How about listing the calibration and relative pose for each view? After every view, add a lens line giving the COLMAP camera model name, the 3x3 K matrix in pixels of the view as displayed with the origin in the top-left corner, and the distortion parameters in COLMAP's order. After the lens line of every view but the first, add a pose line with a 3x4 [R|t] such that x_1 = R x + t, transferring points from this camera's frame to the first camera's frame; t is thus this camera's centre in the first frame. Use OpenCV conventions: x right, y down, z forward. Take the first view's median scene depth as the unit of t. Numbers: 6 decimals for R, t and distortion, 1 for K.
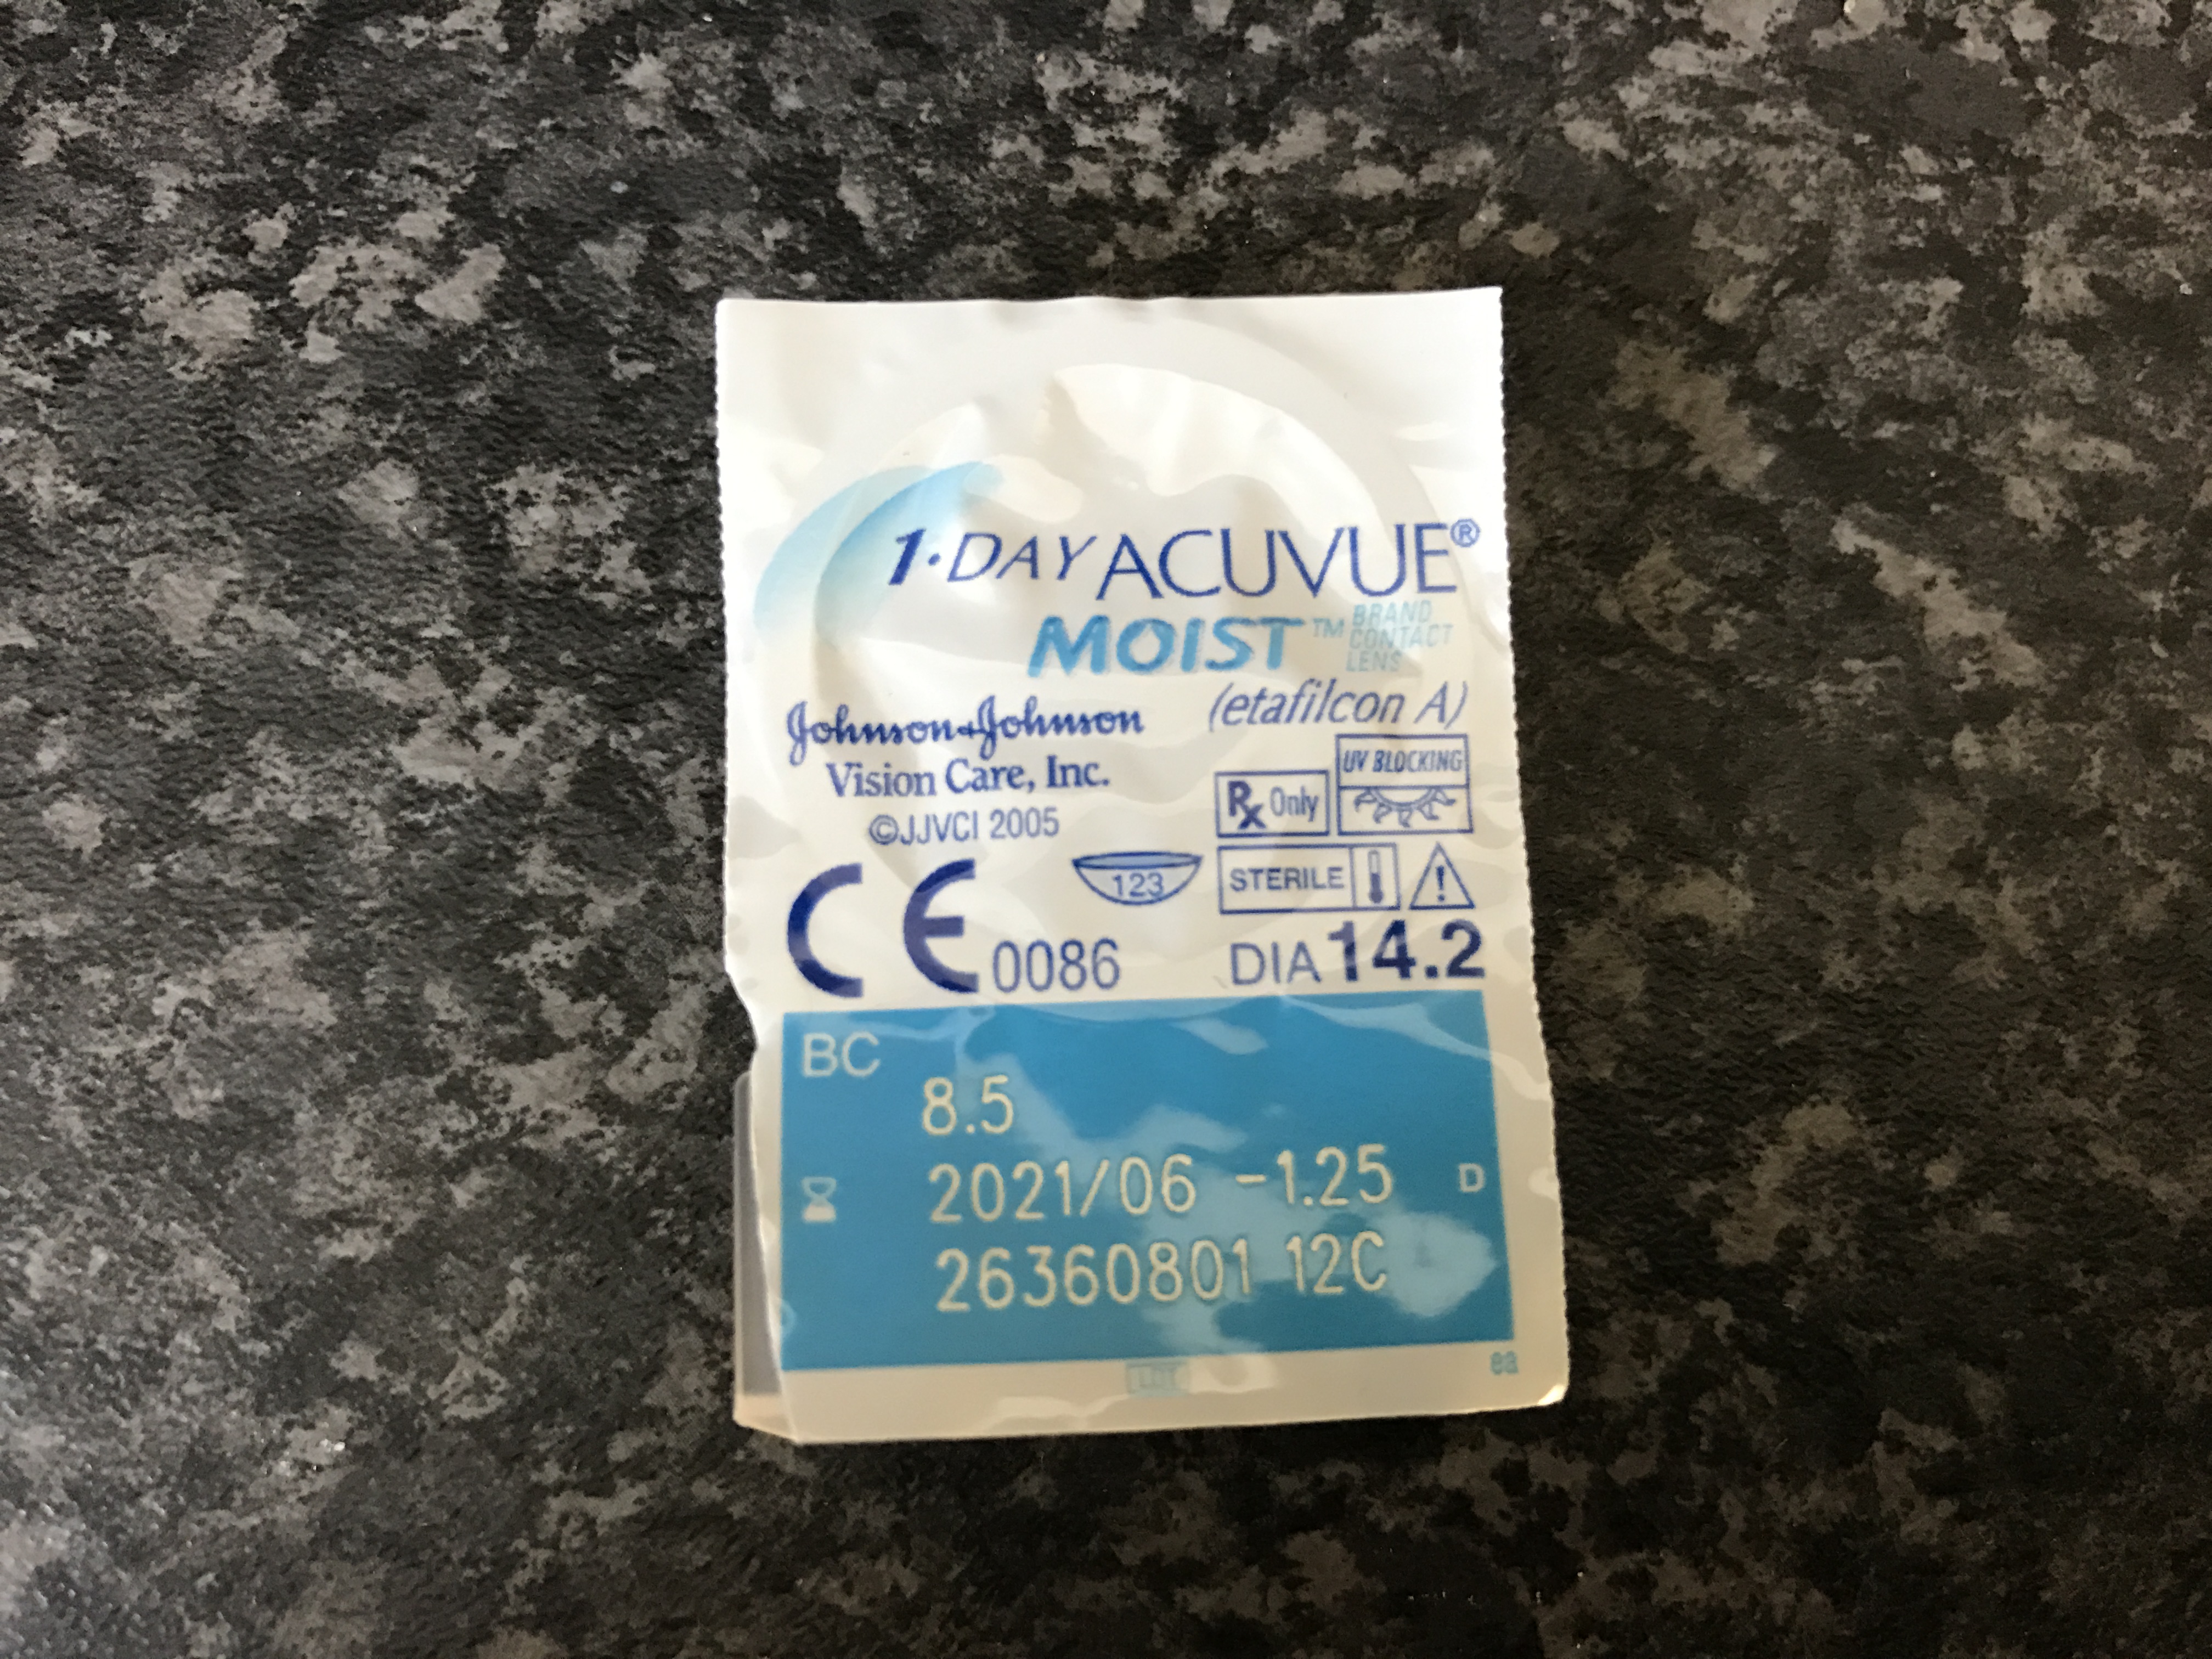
lens RADIAL K [[1809.6, 0, 1110.5], [0, 1809.6, 832.6], [0, 0, 1]] dist [0.062492, -0.132278]
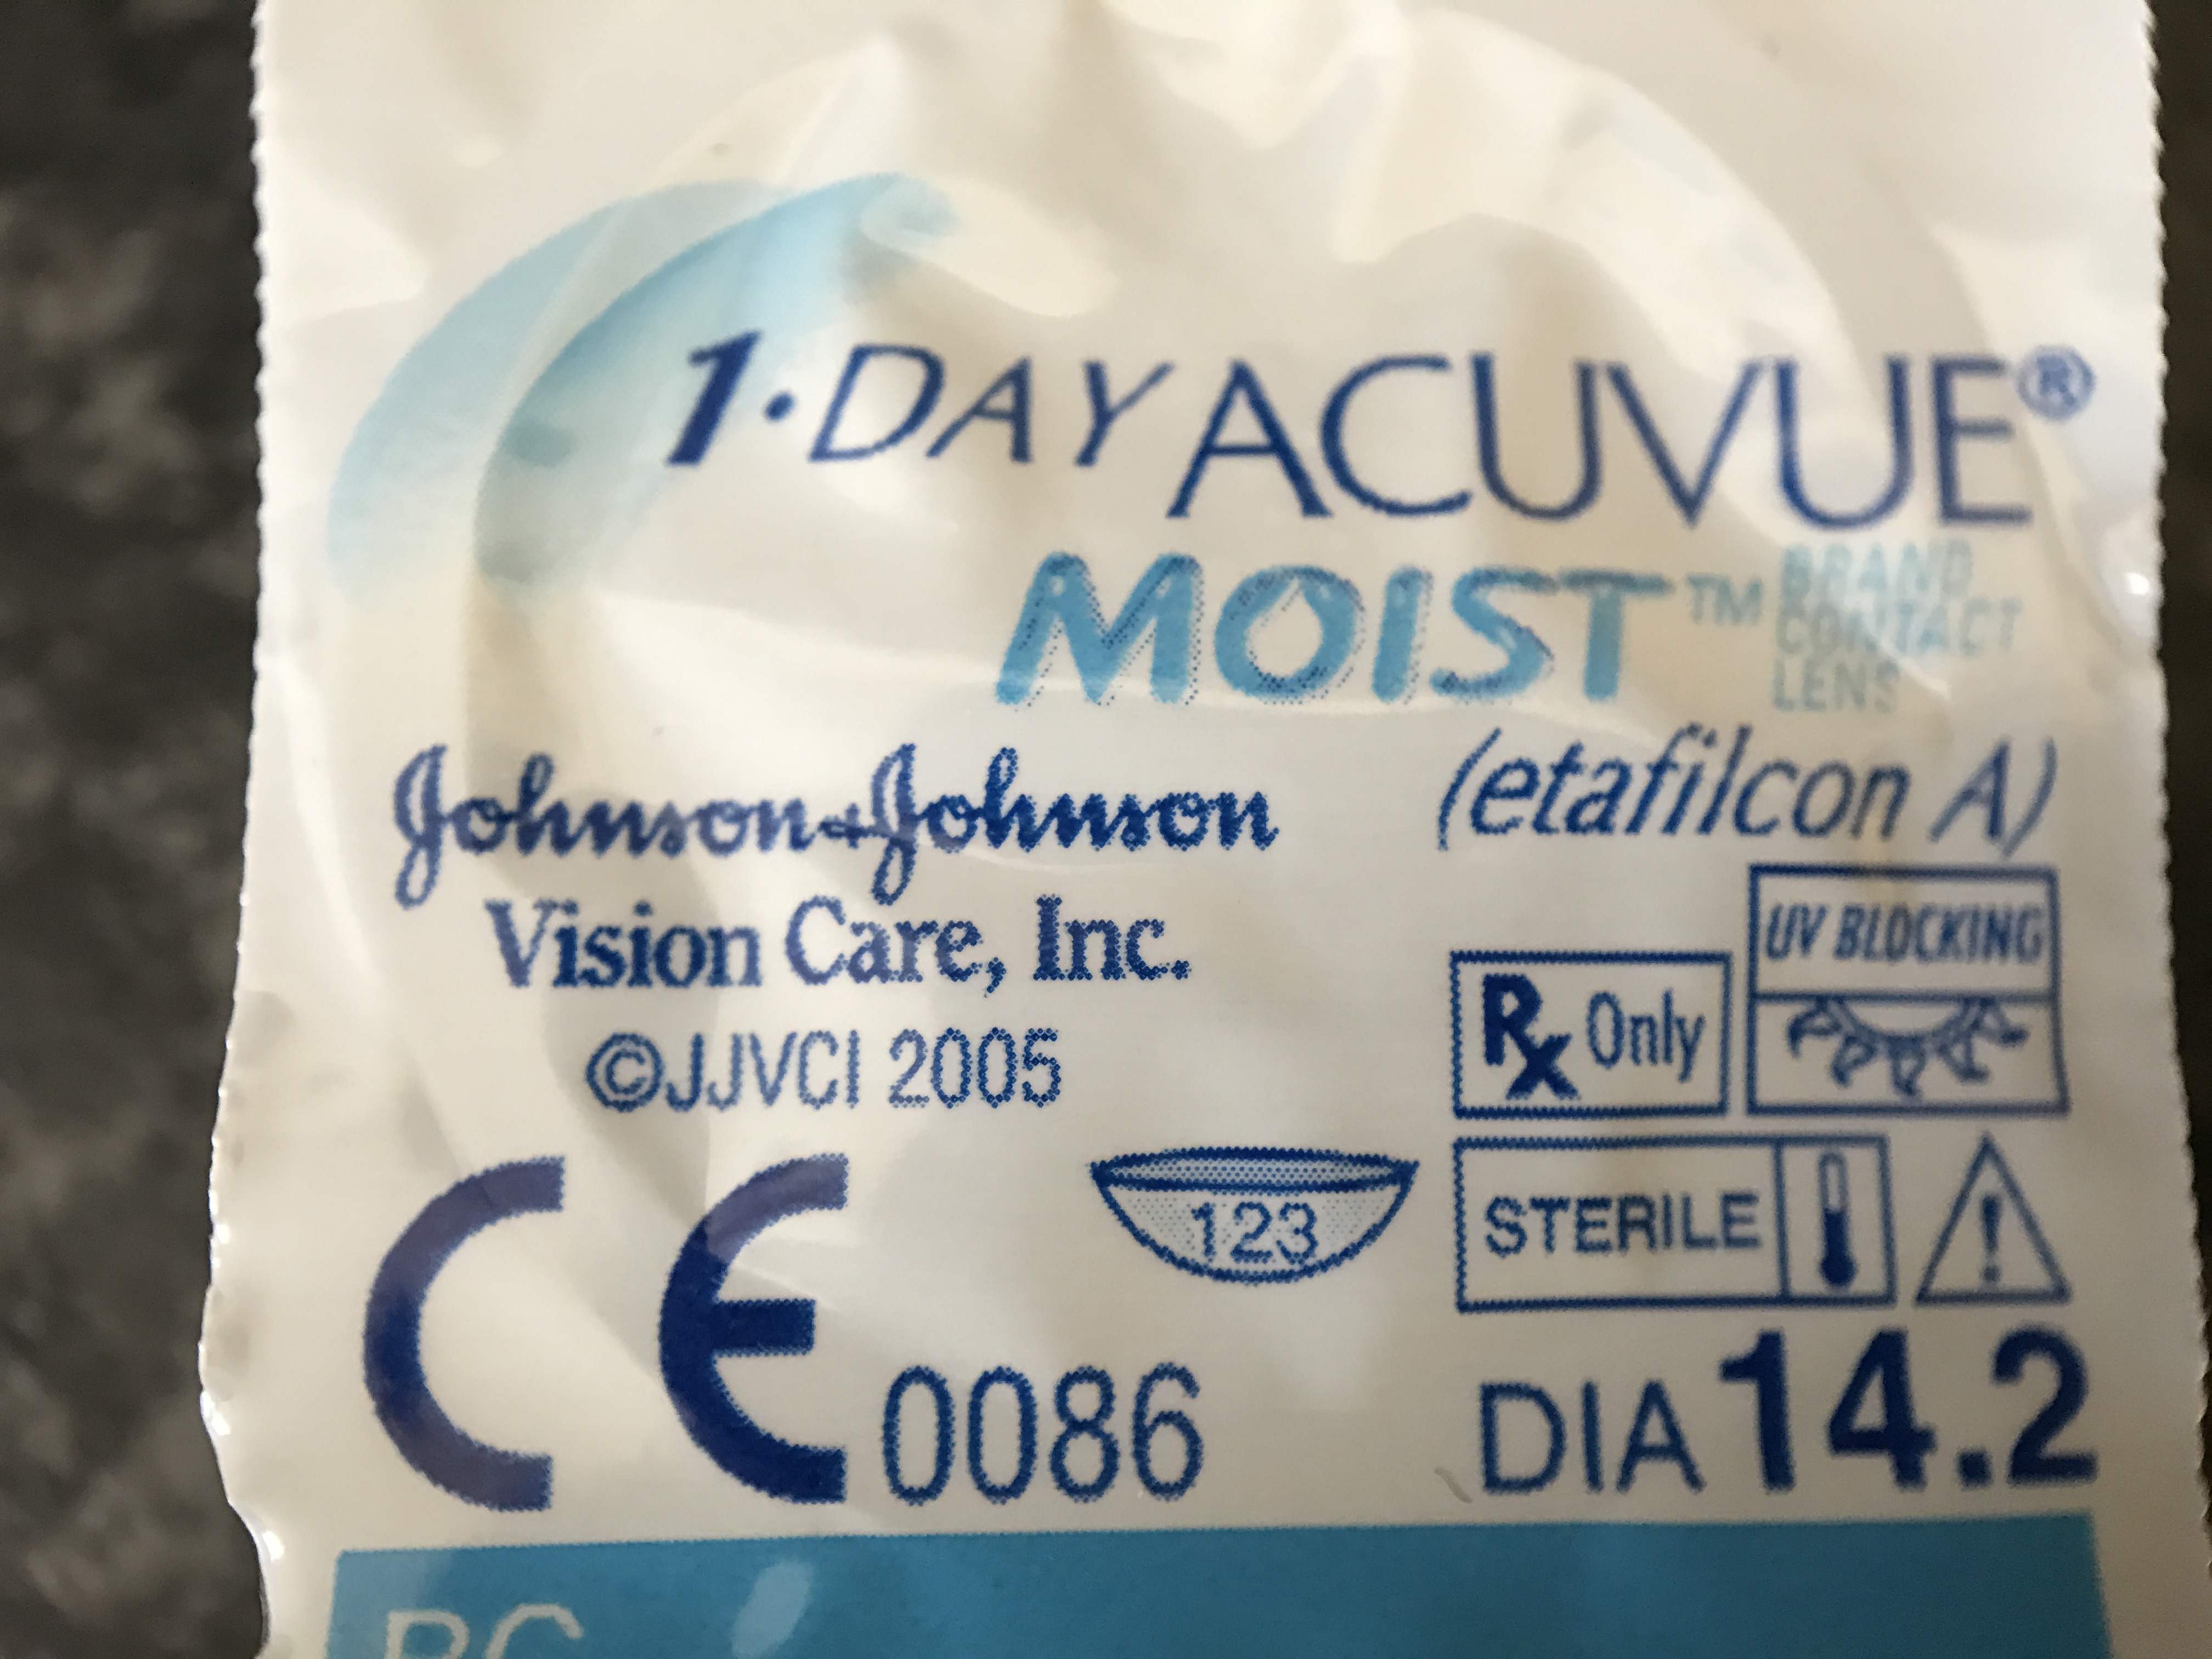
lens RADIAL K [[1809.6, 0, 1056.6], [0, 1809.6, 852.0], [0, 0, 1]] dist [0.062492, -0.132278]
pose [[0.999218, 0.033218, -0.021426, -0.022118], [-0.032629, 0.999094, 0.027320, -0.063391], [0.022314, -0.026600, 0.999397, 0.590845]]
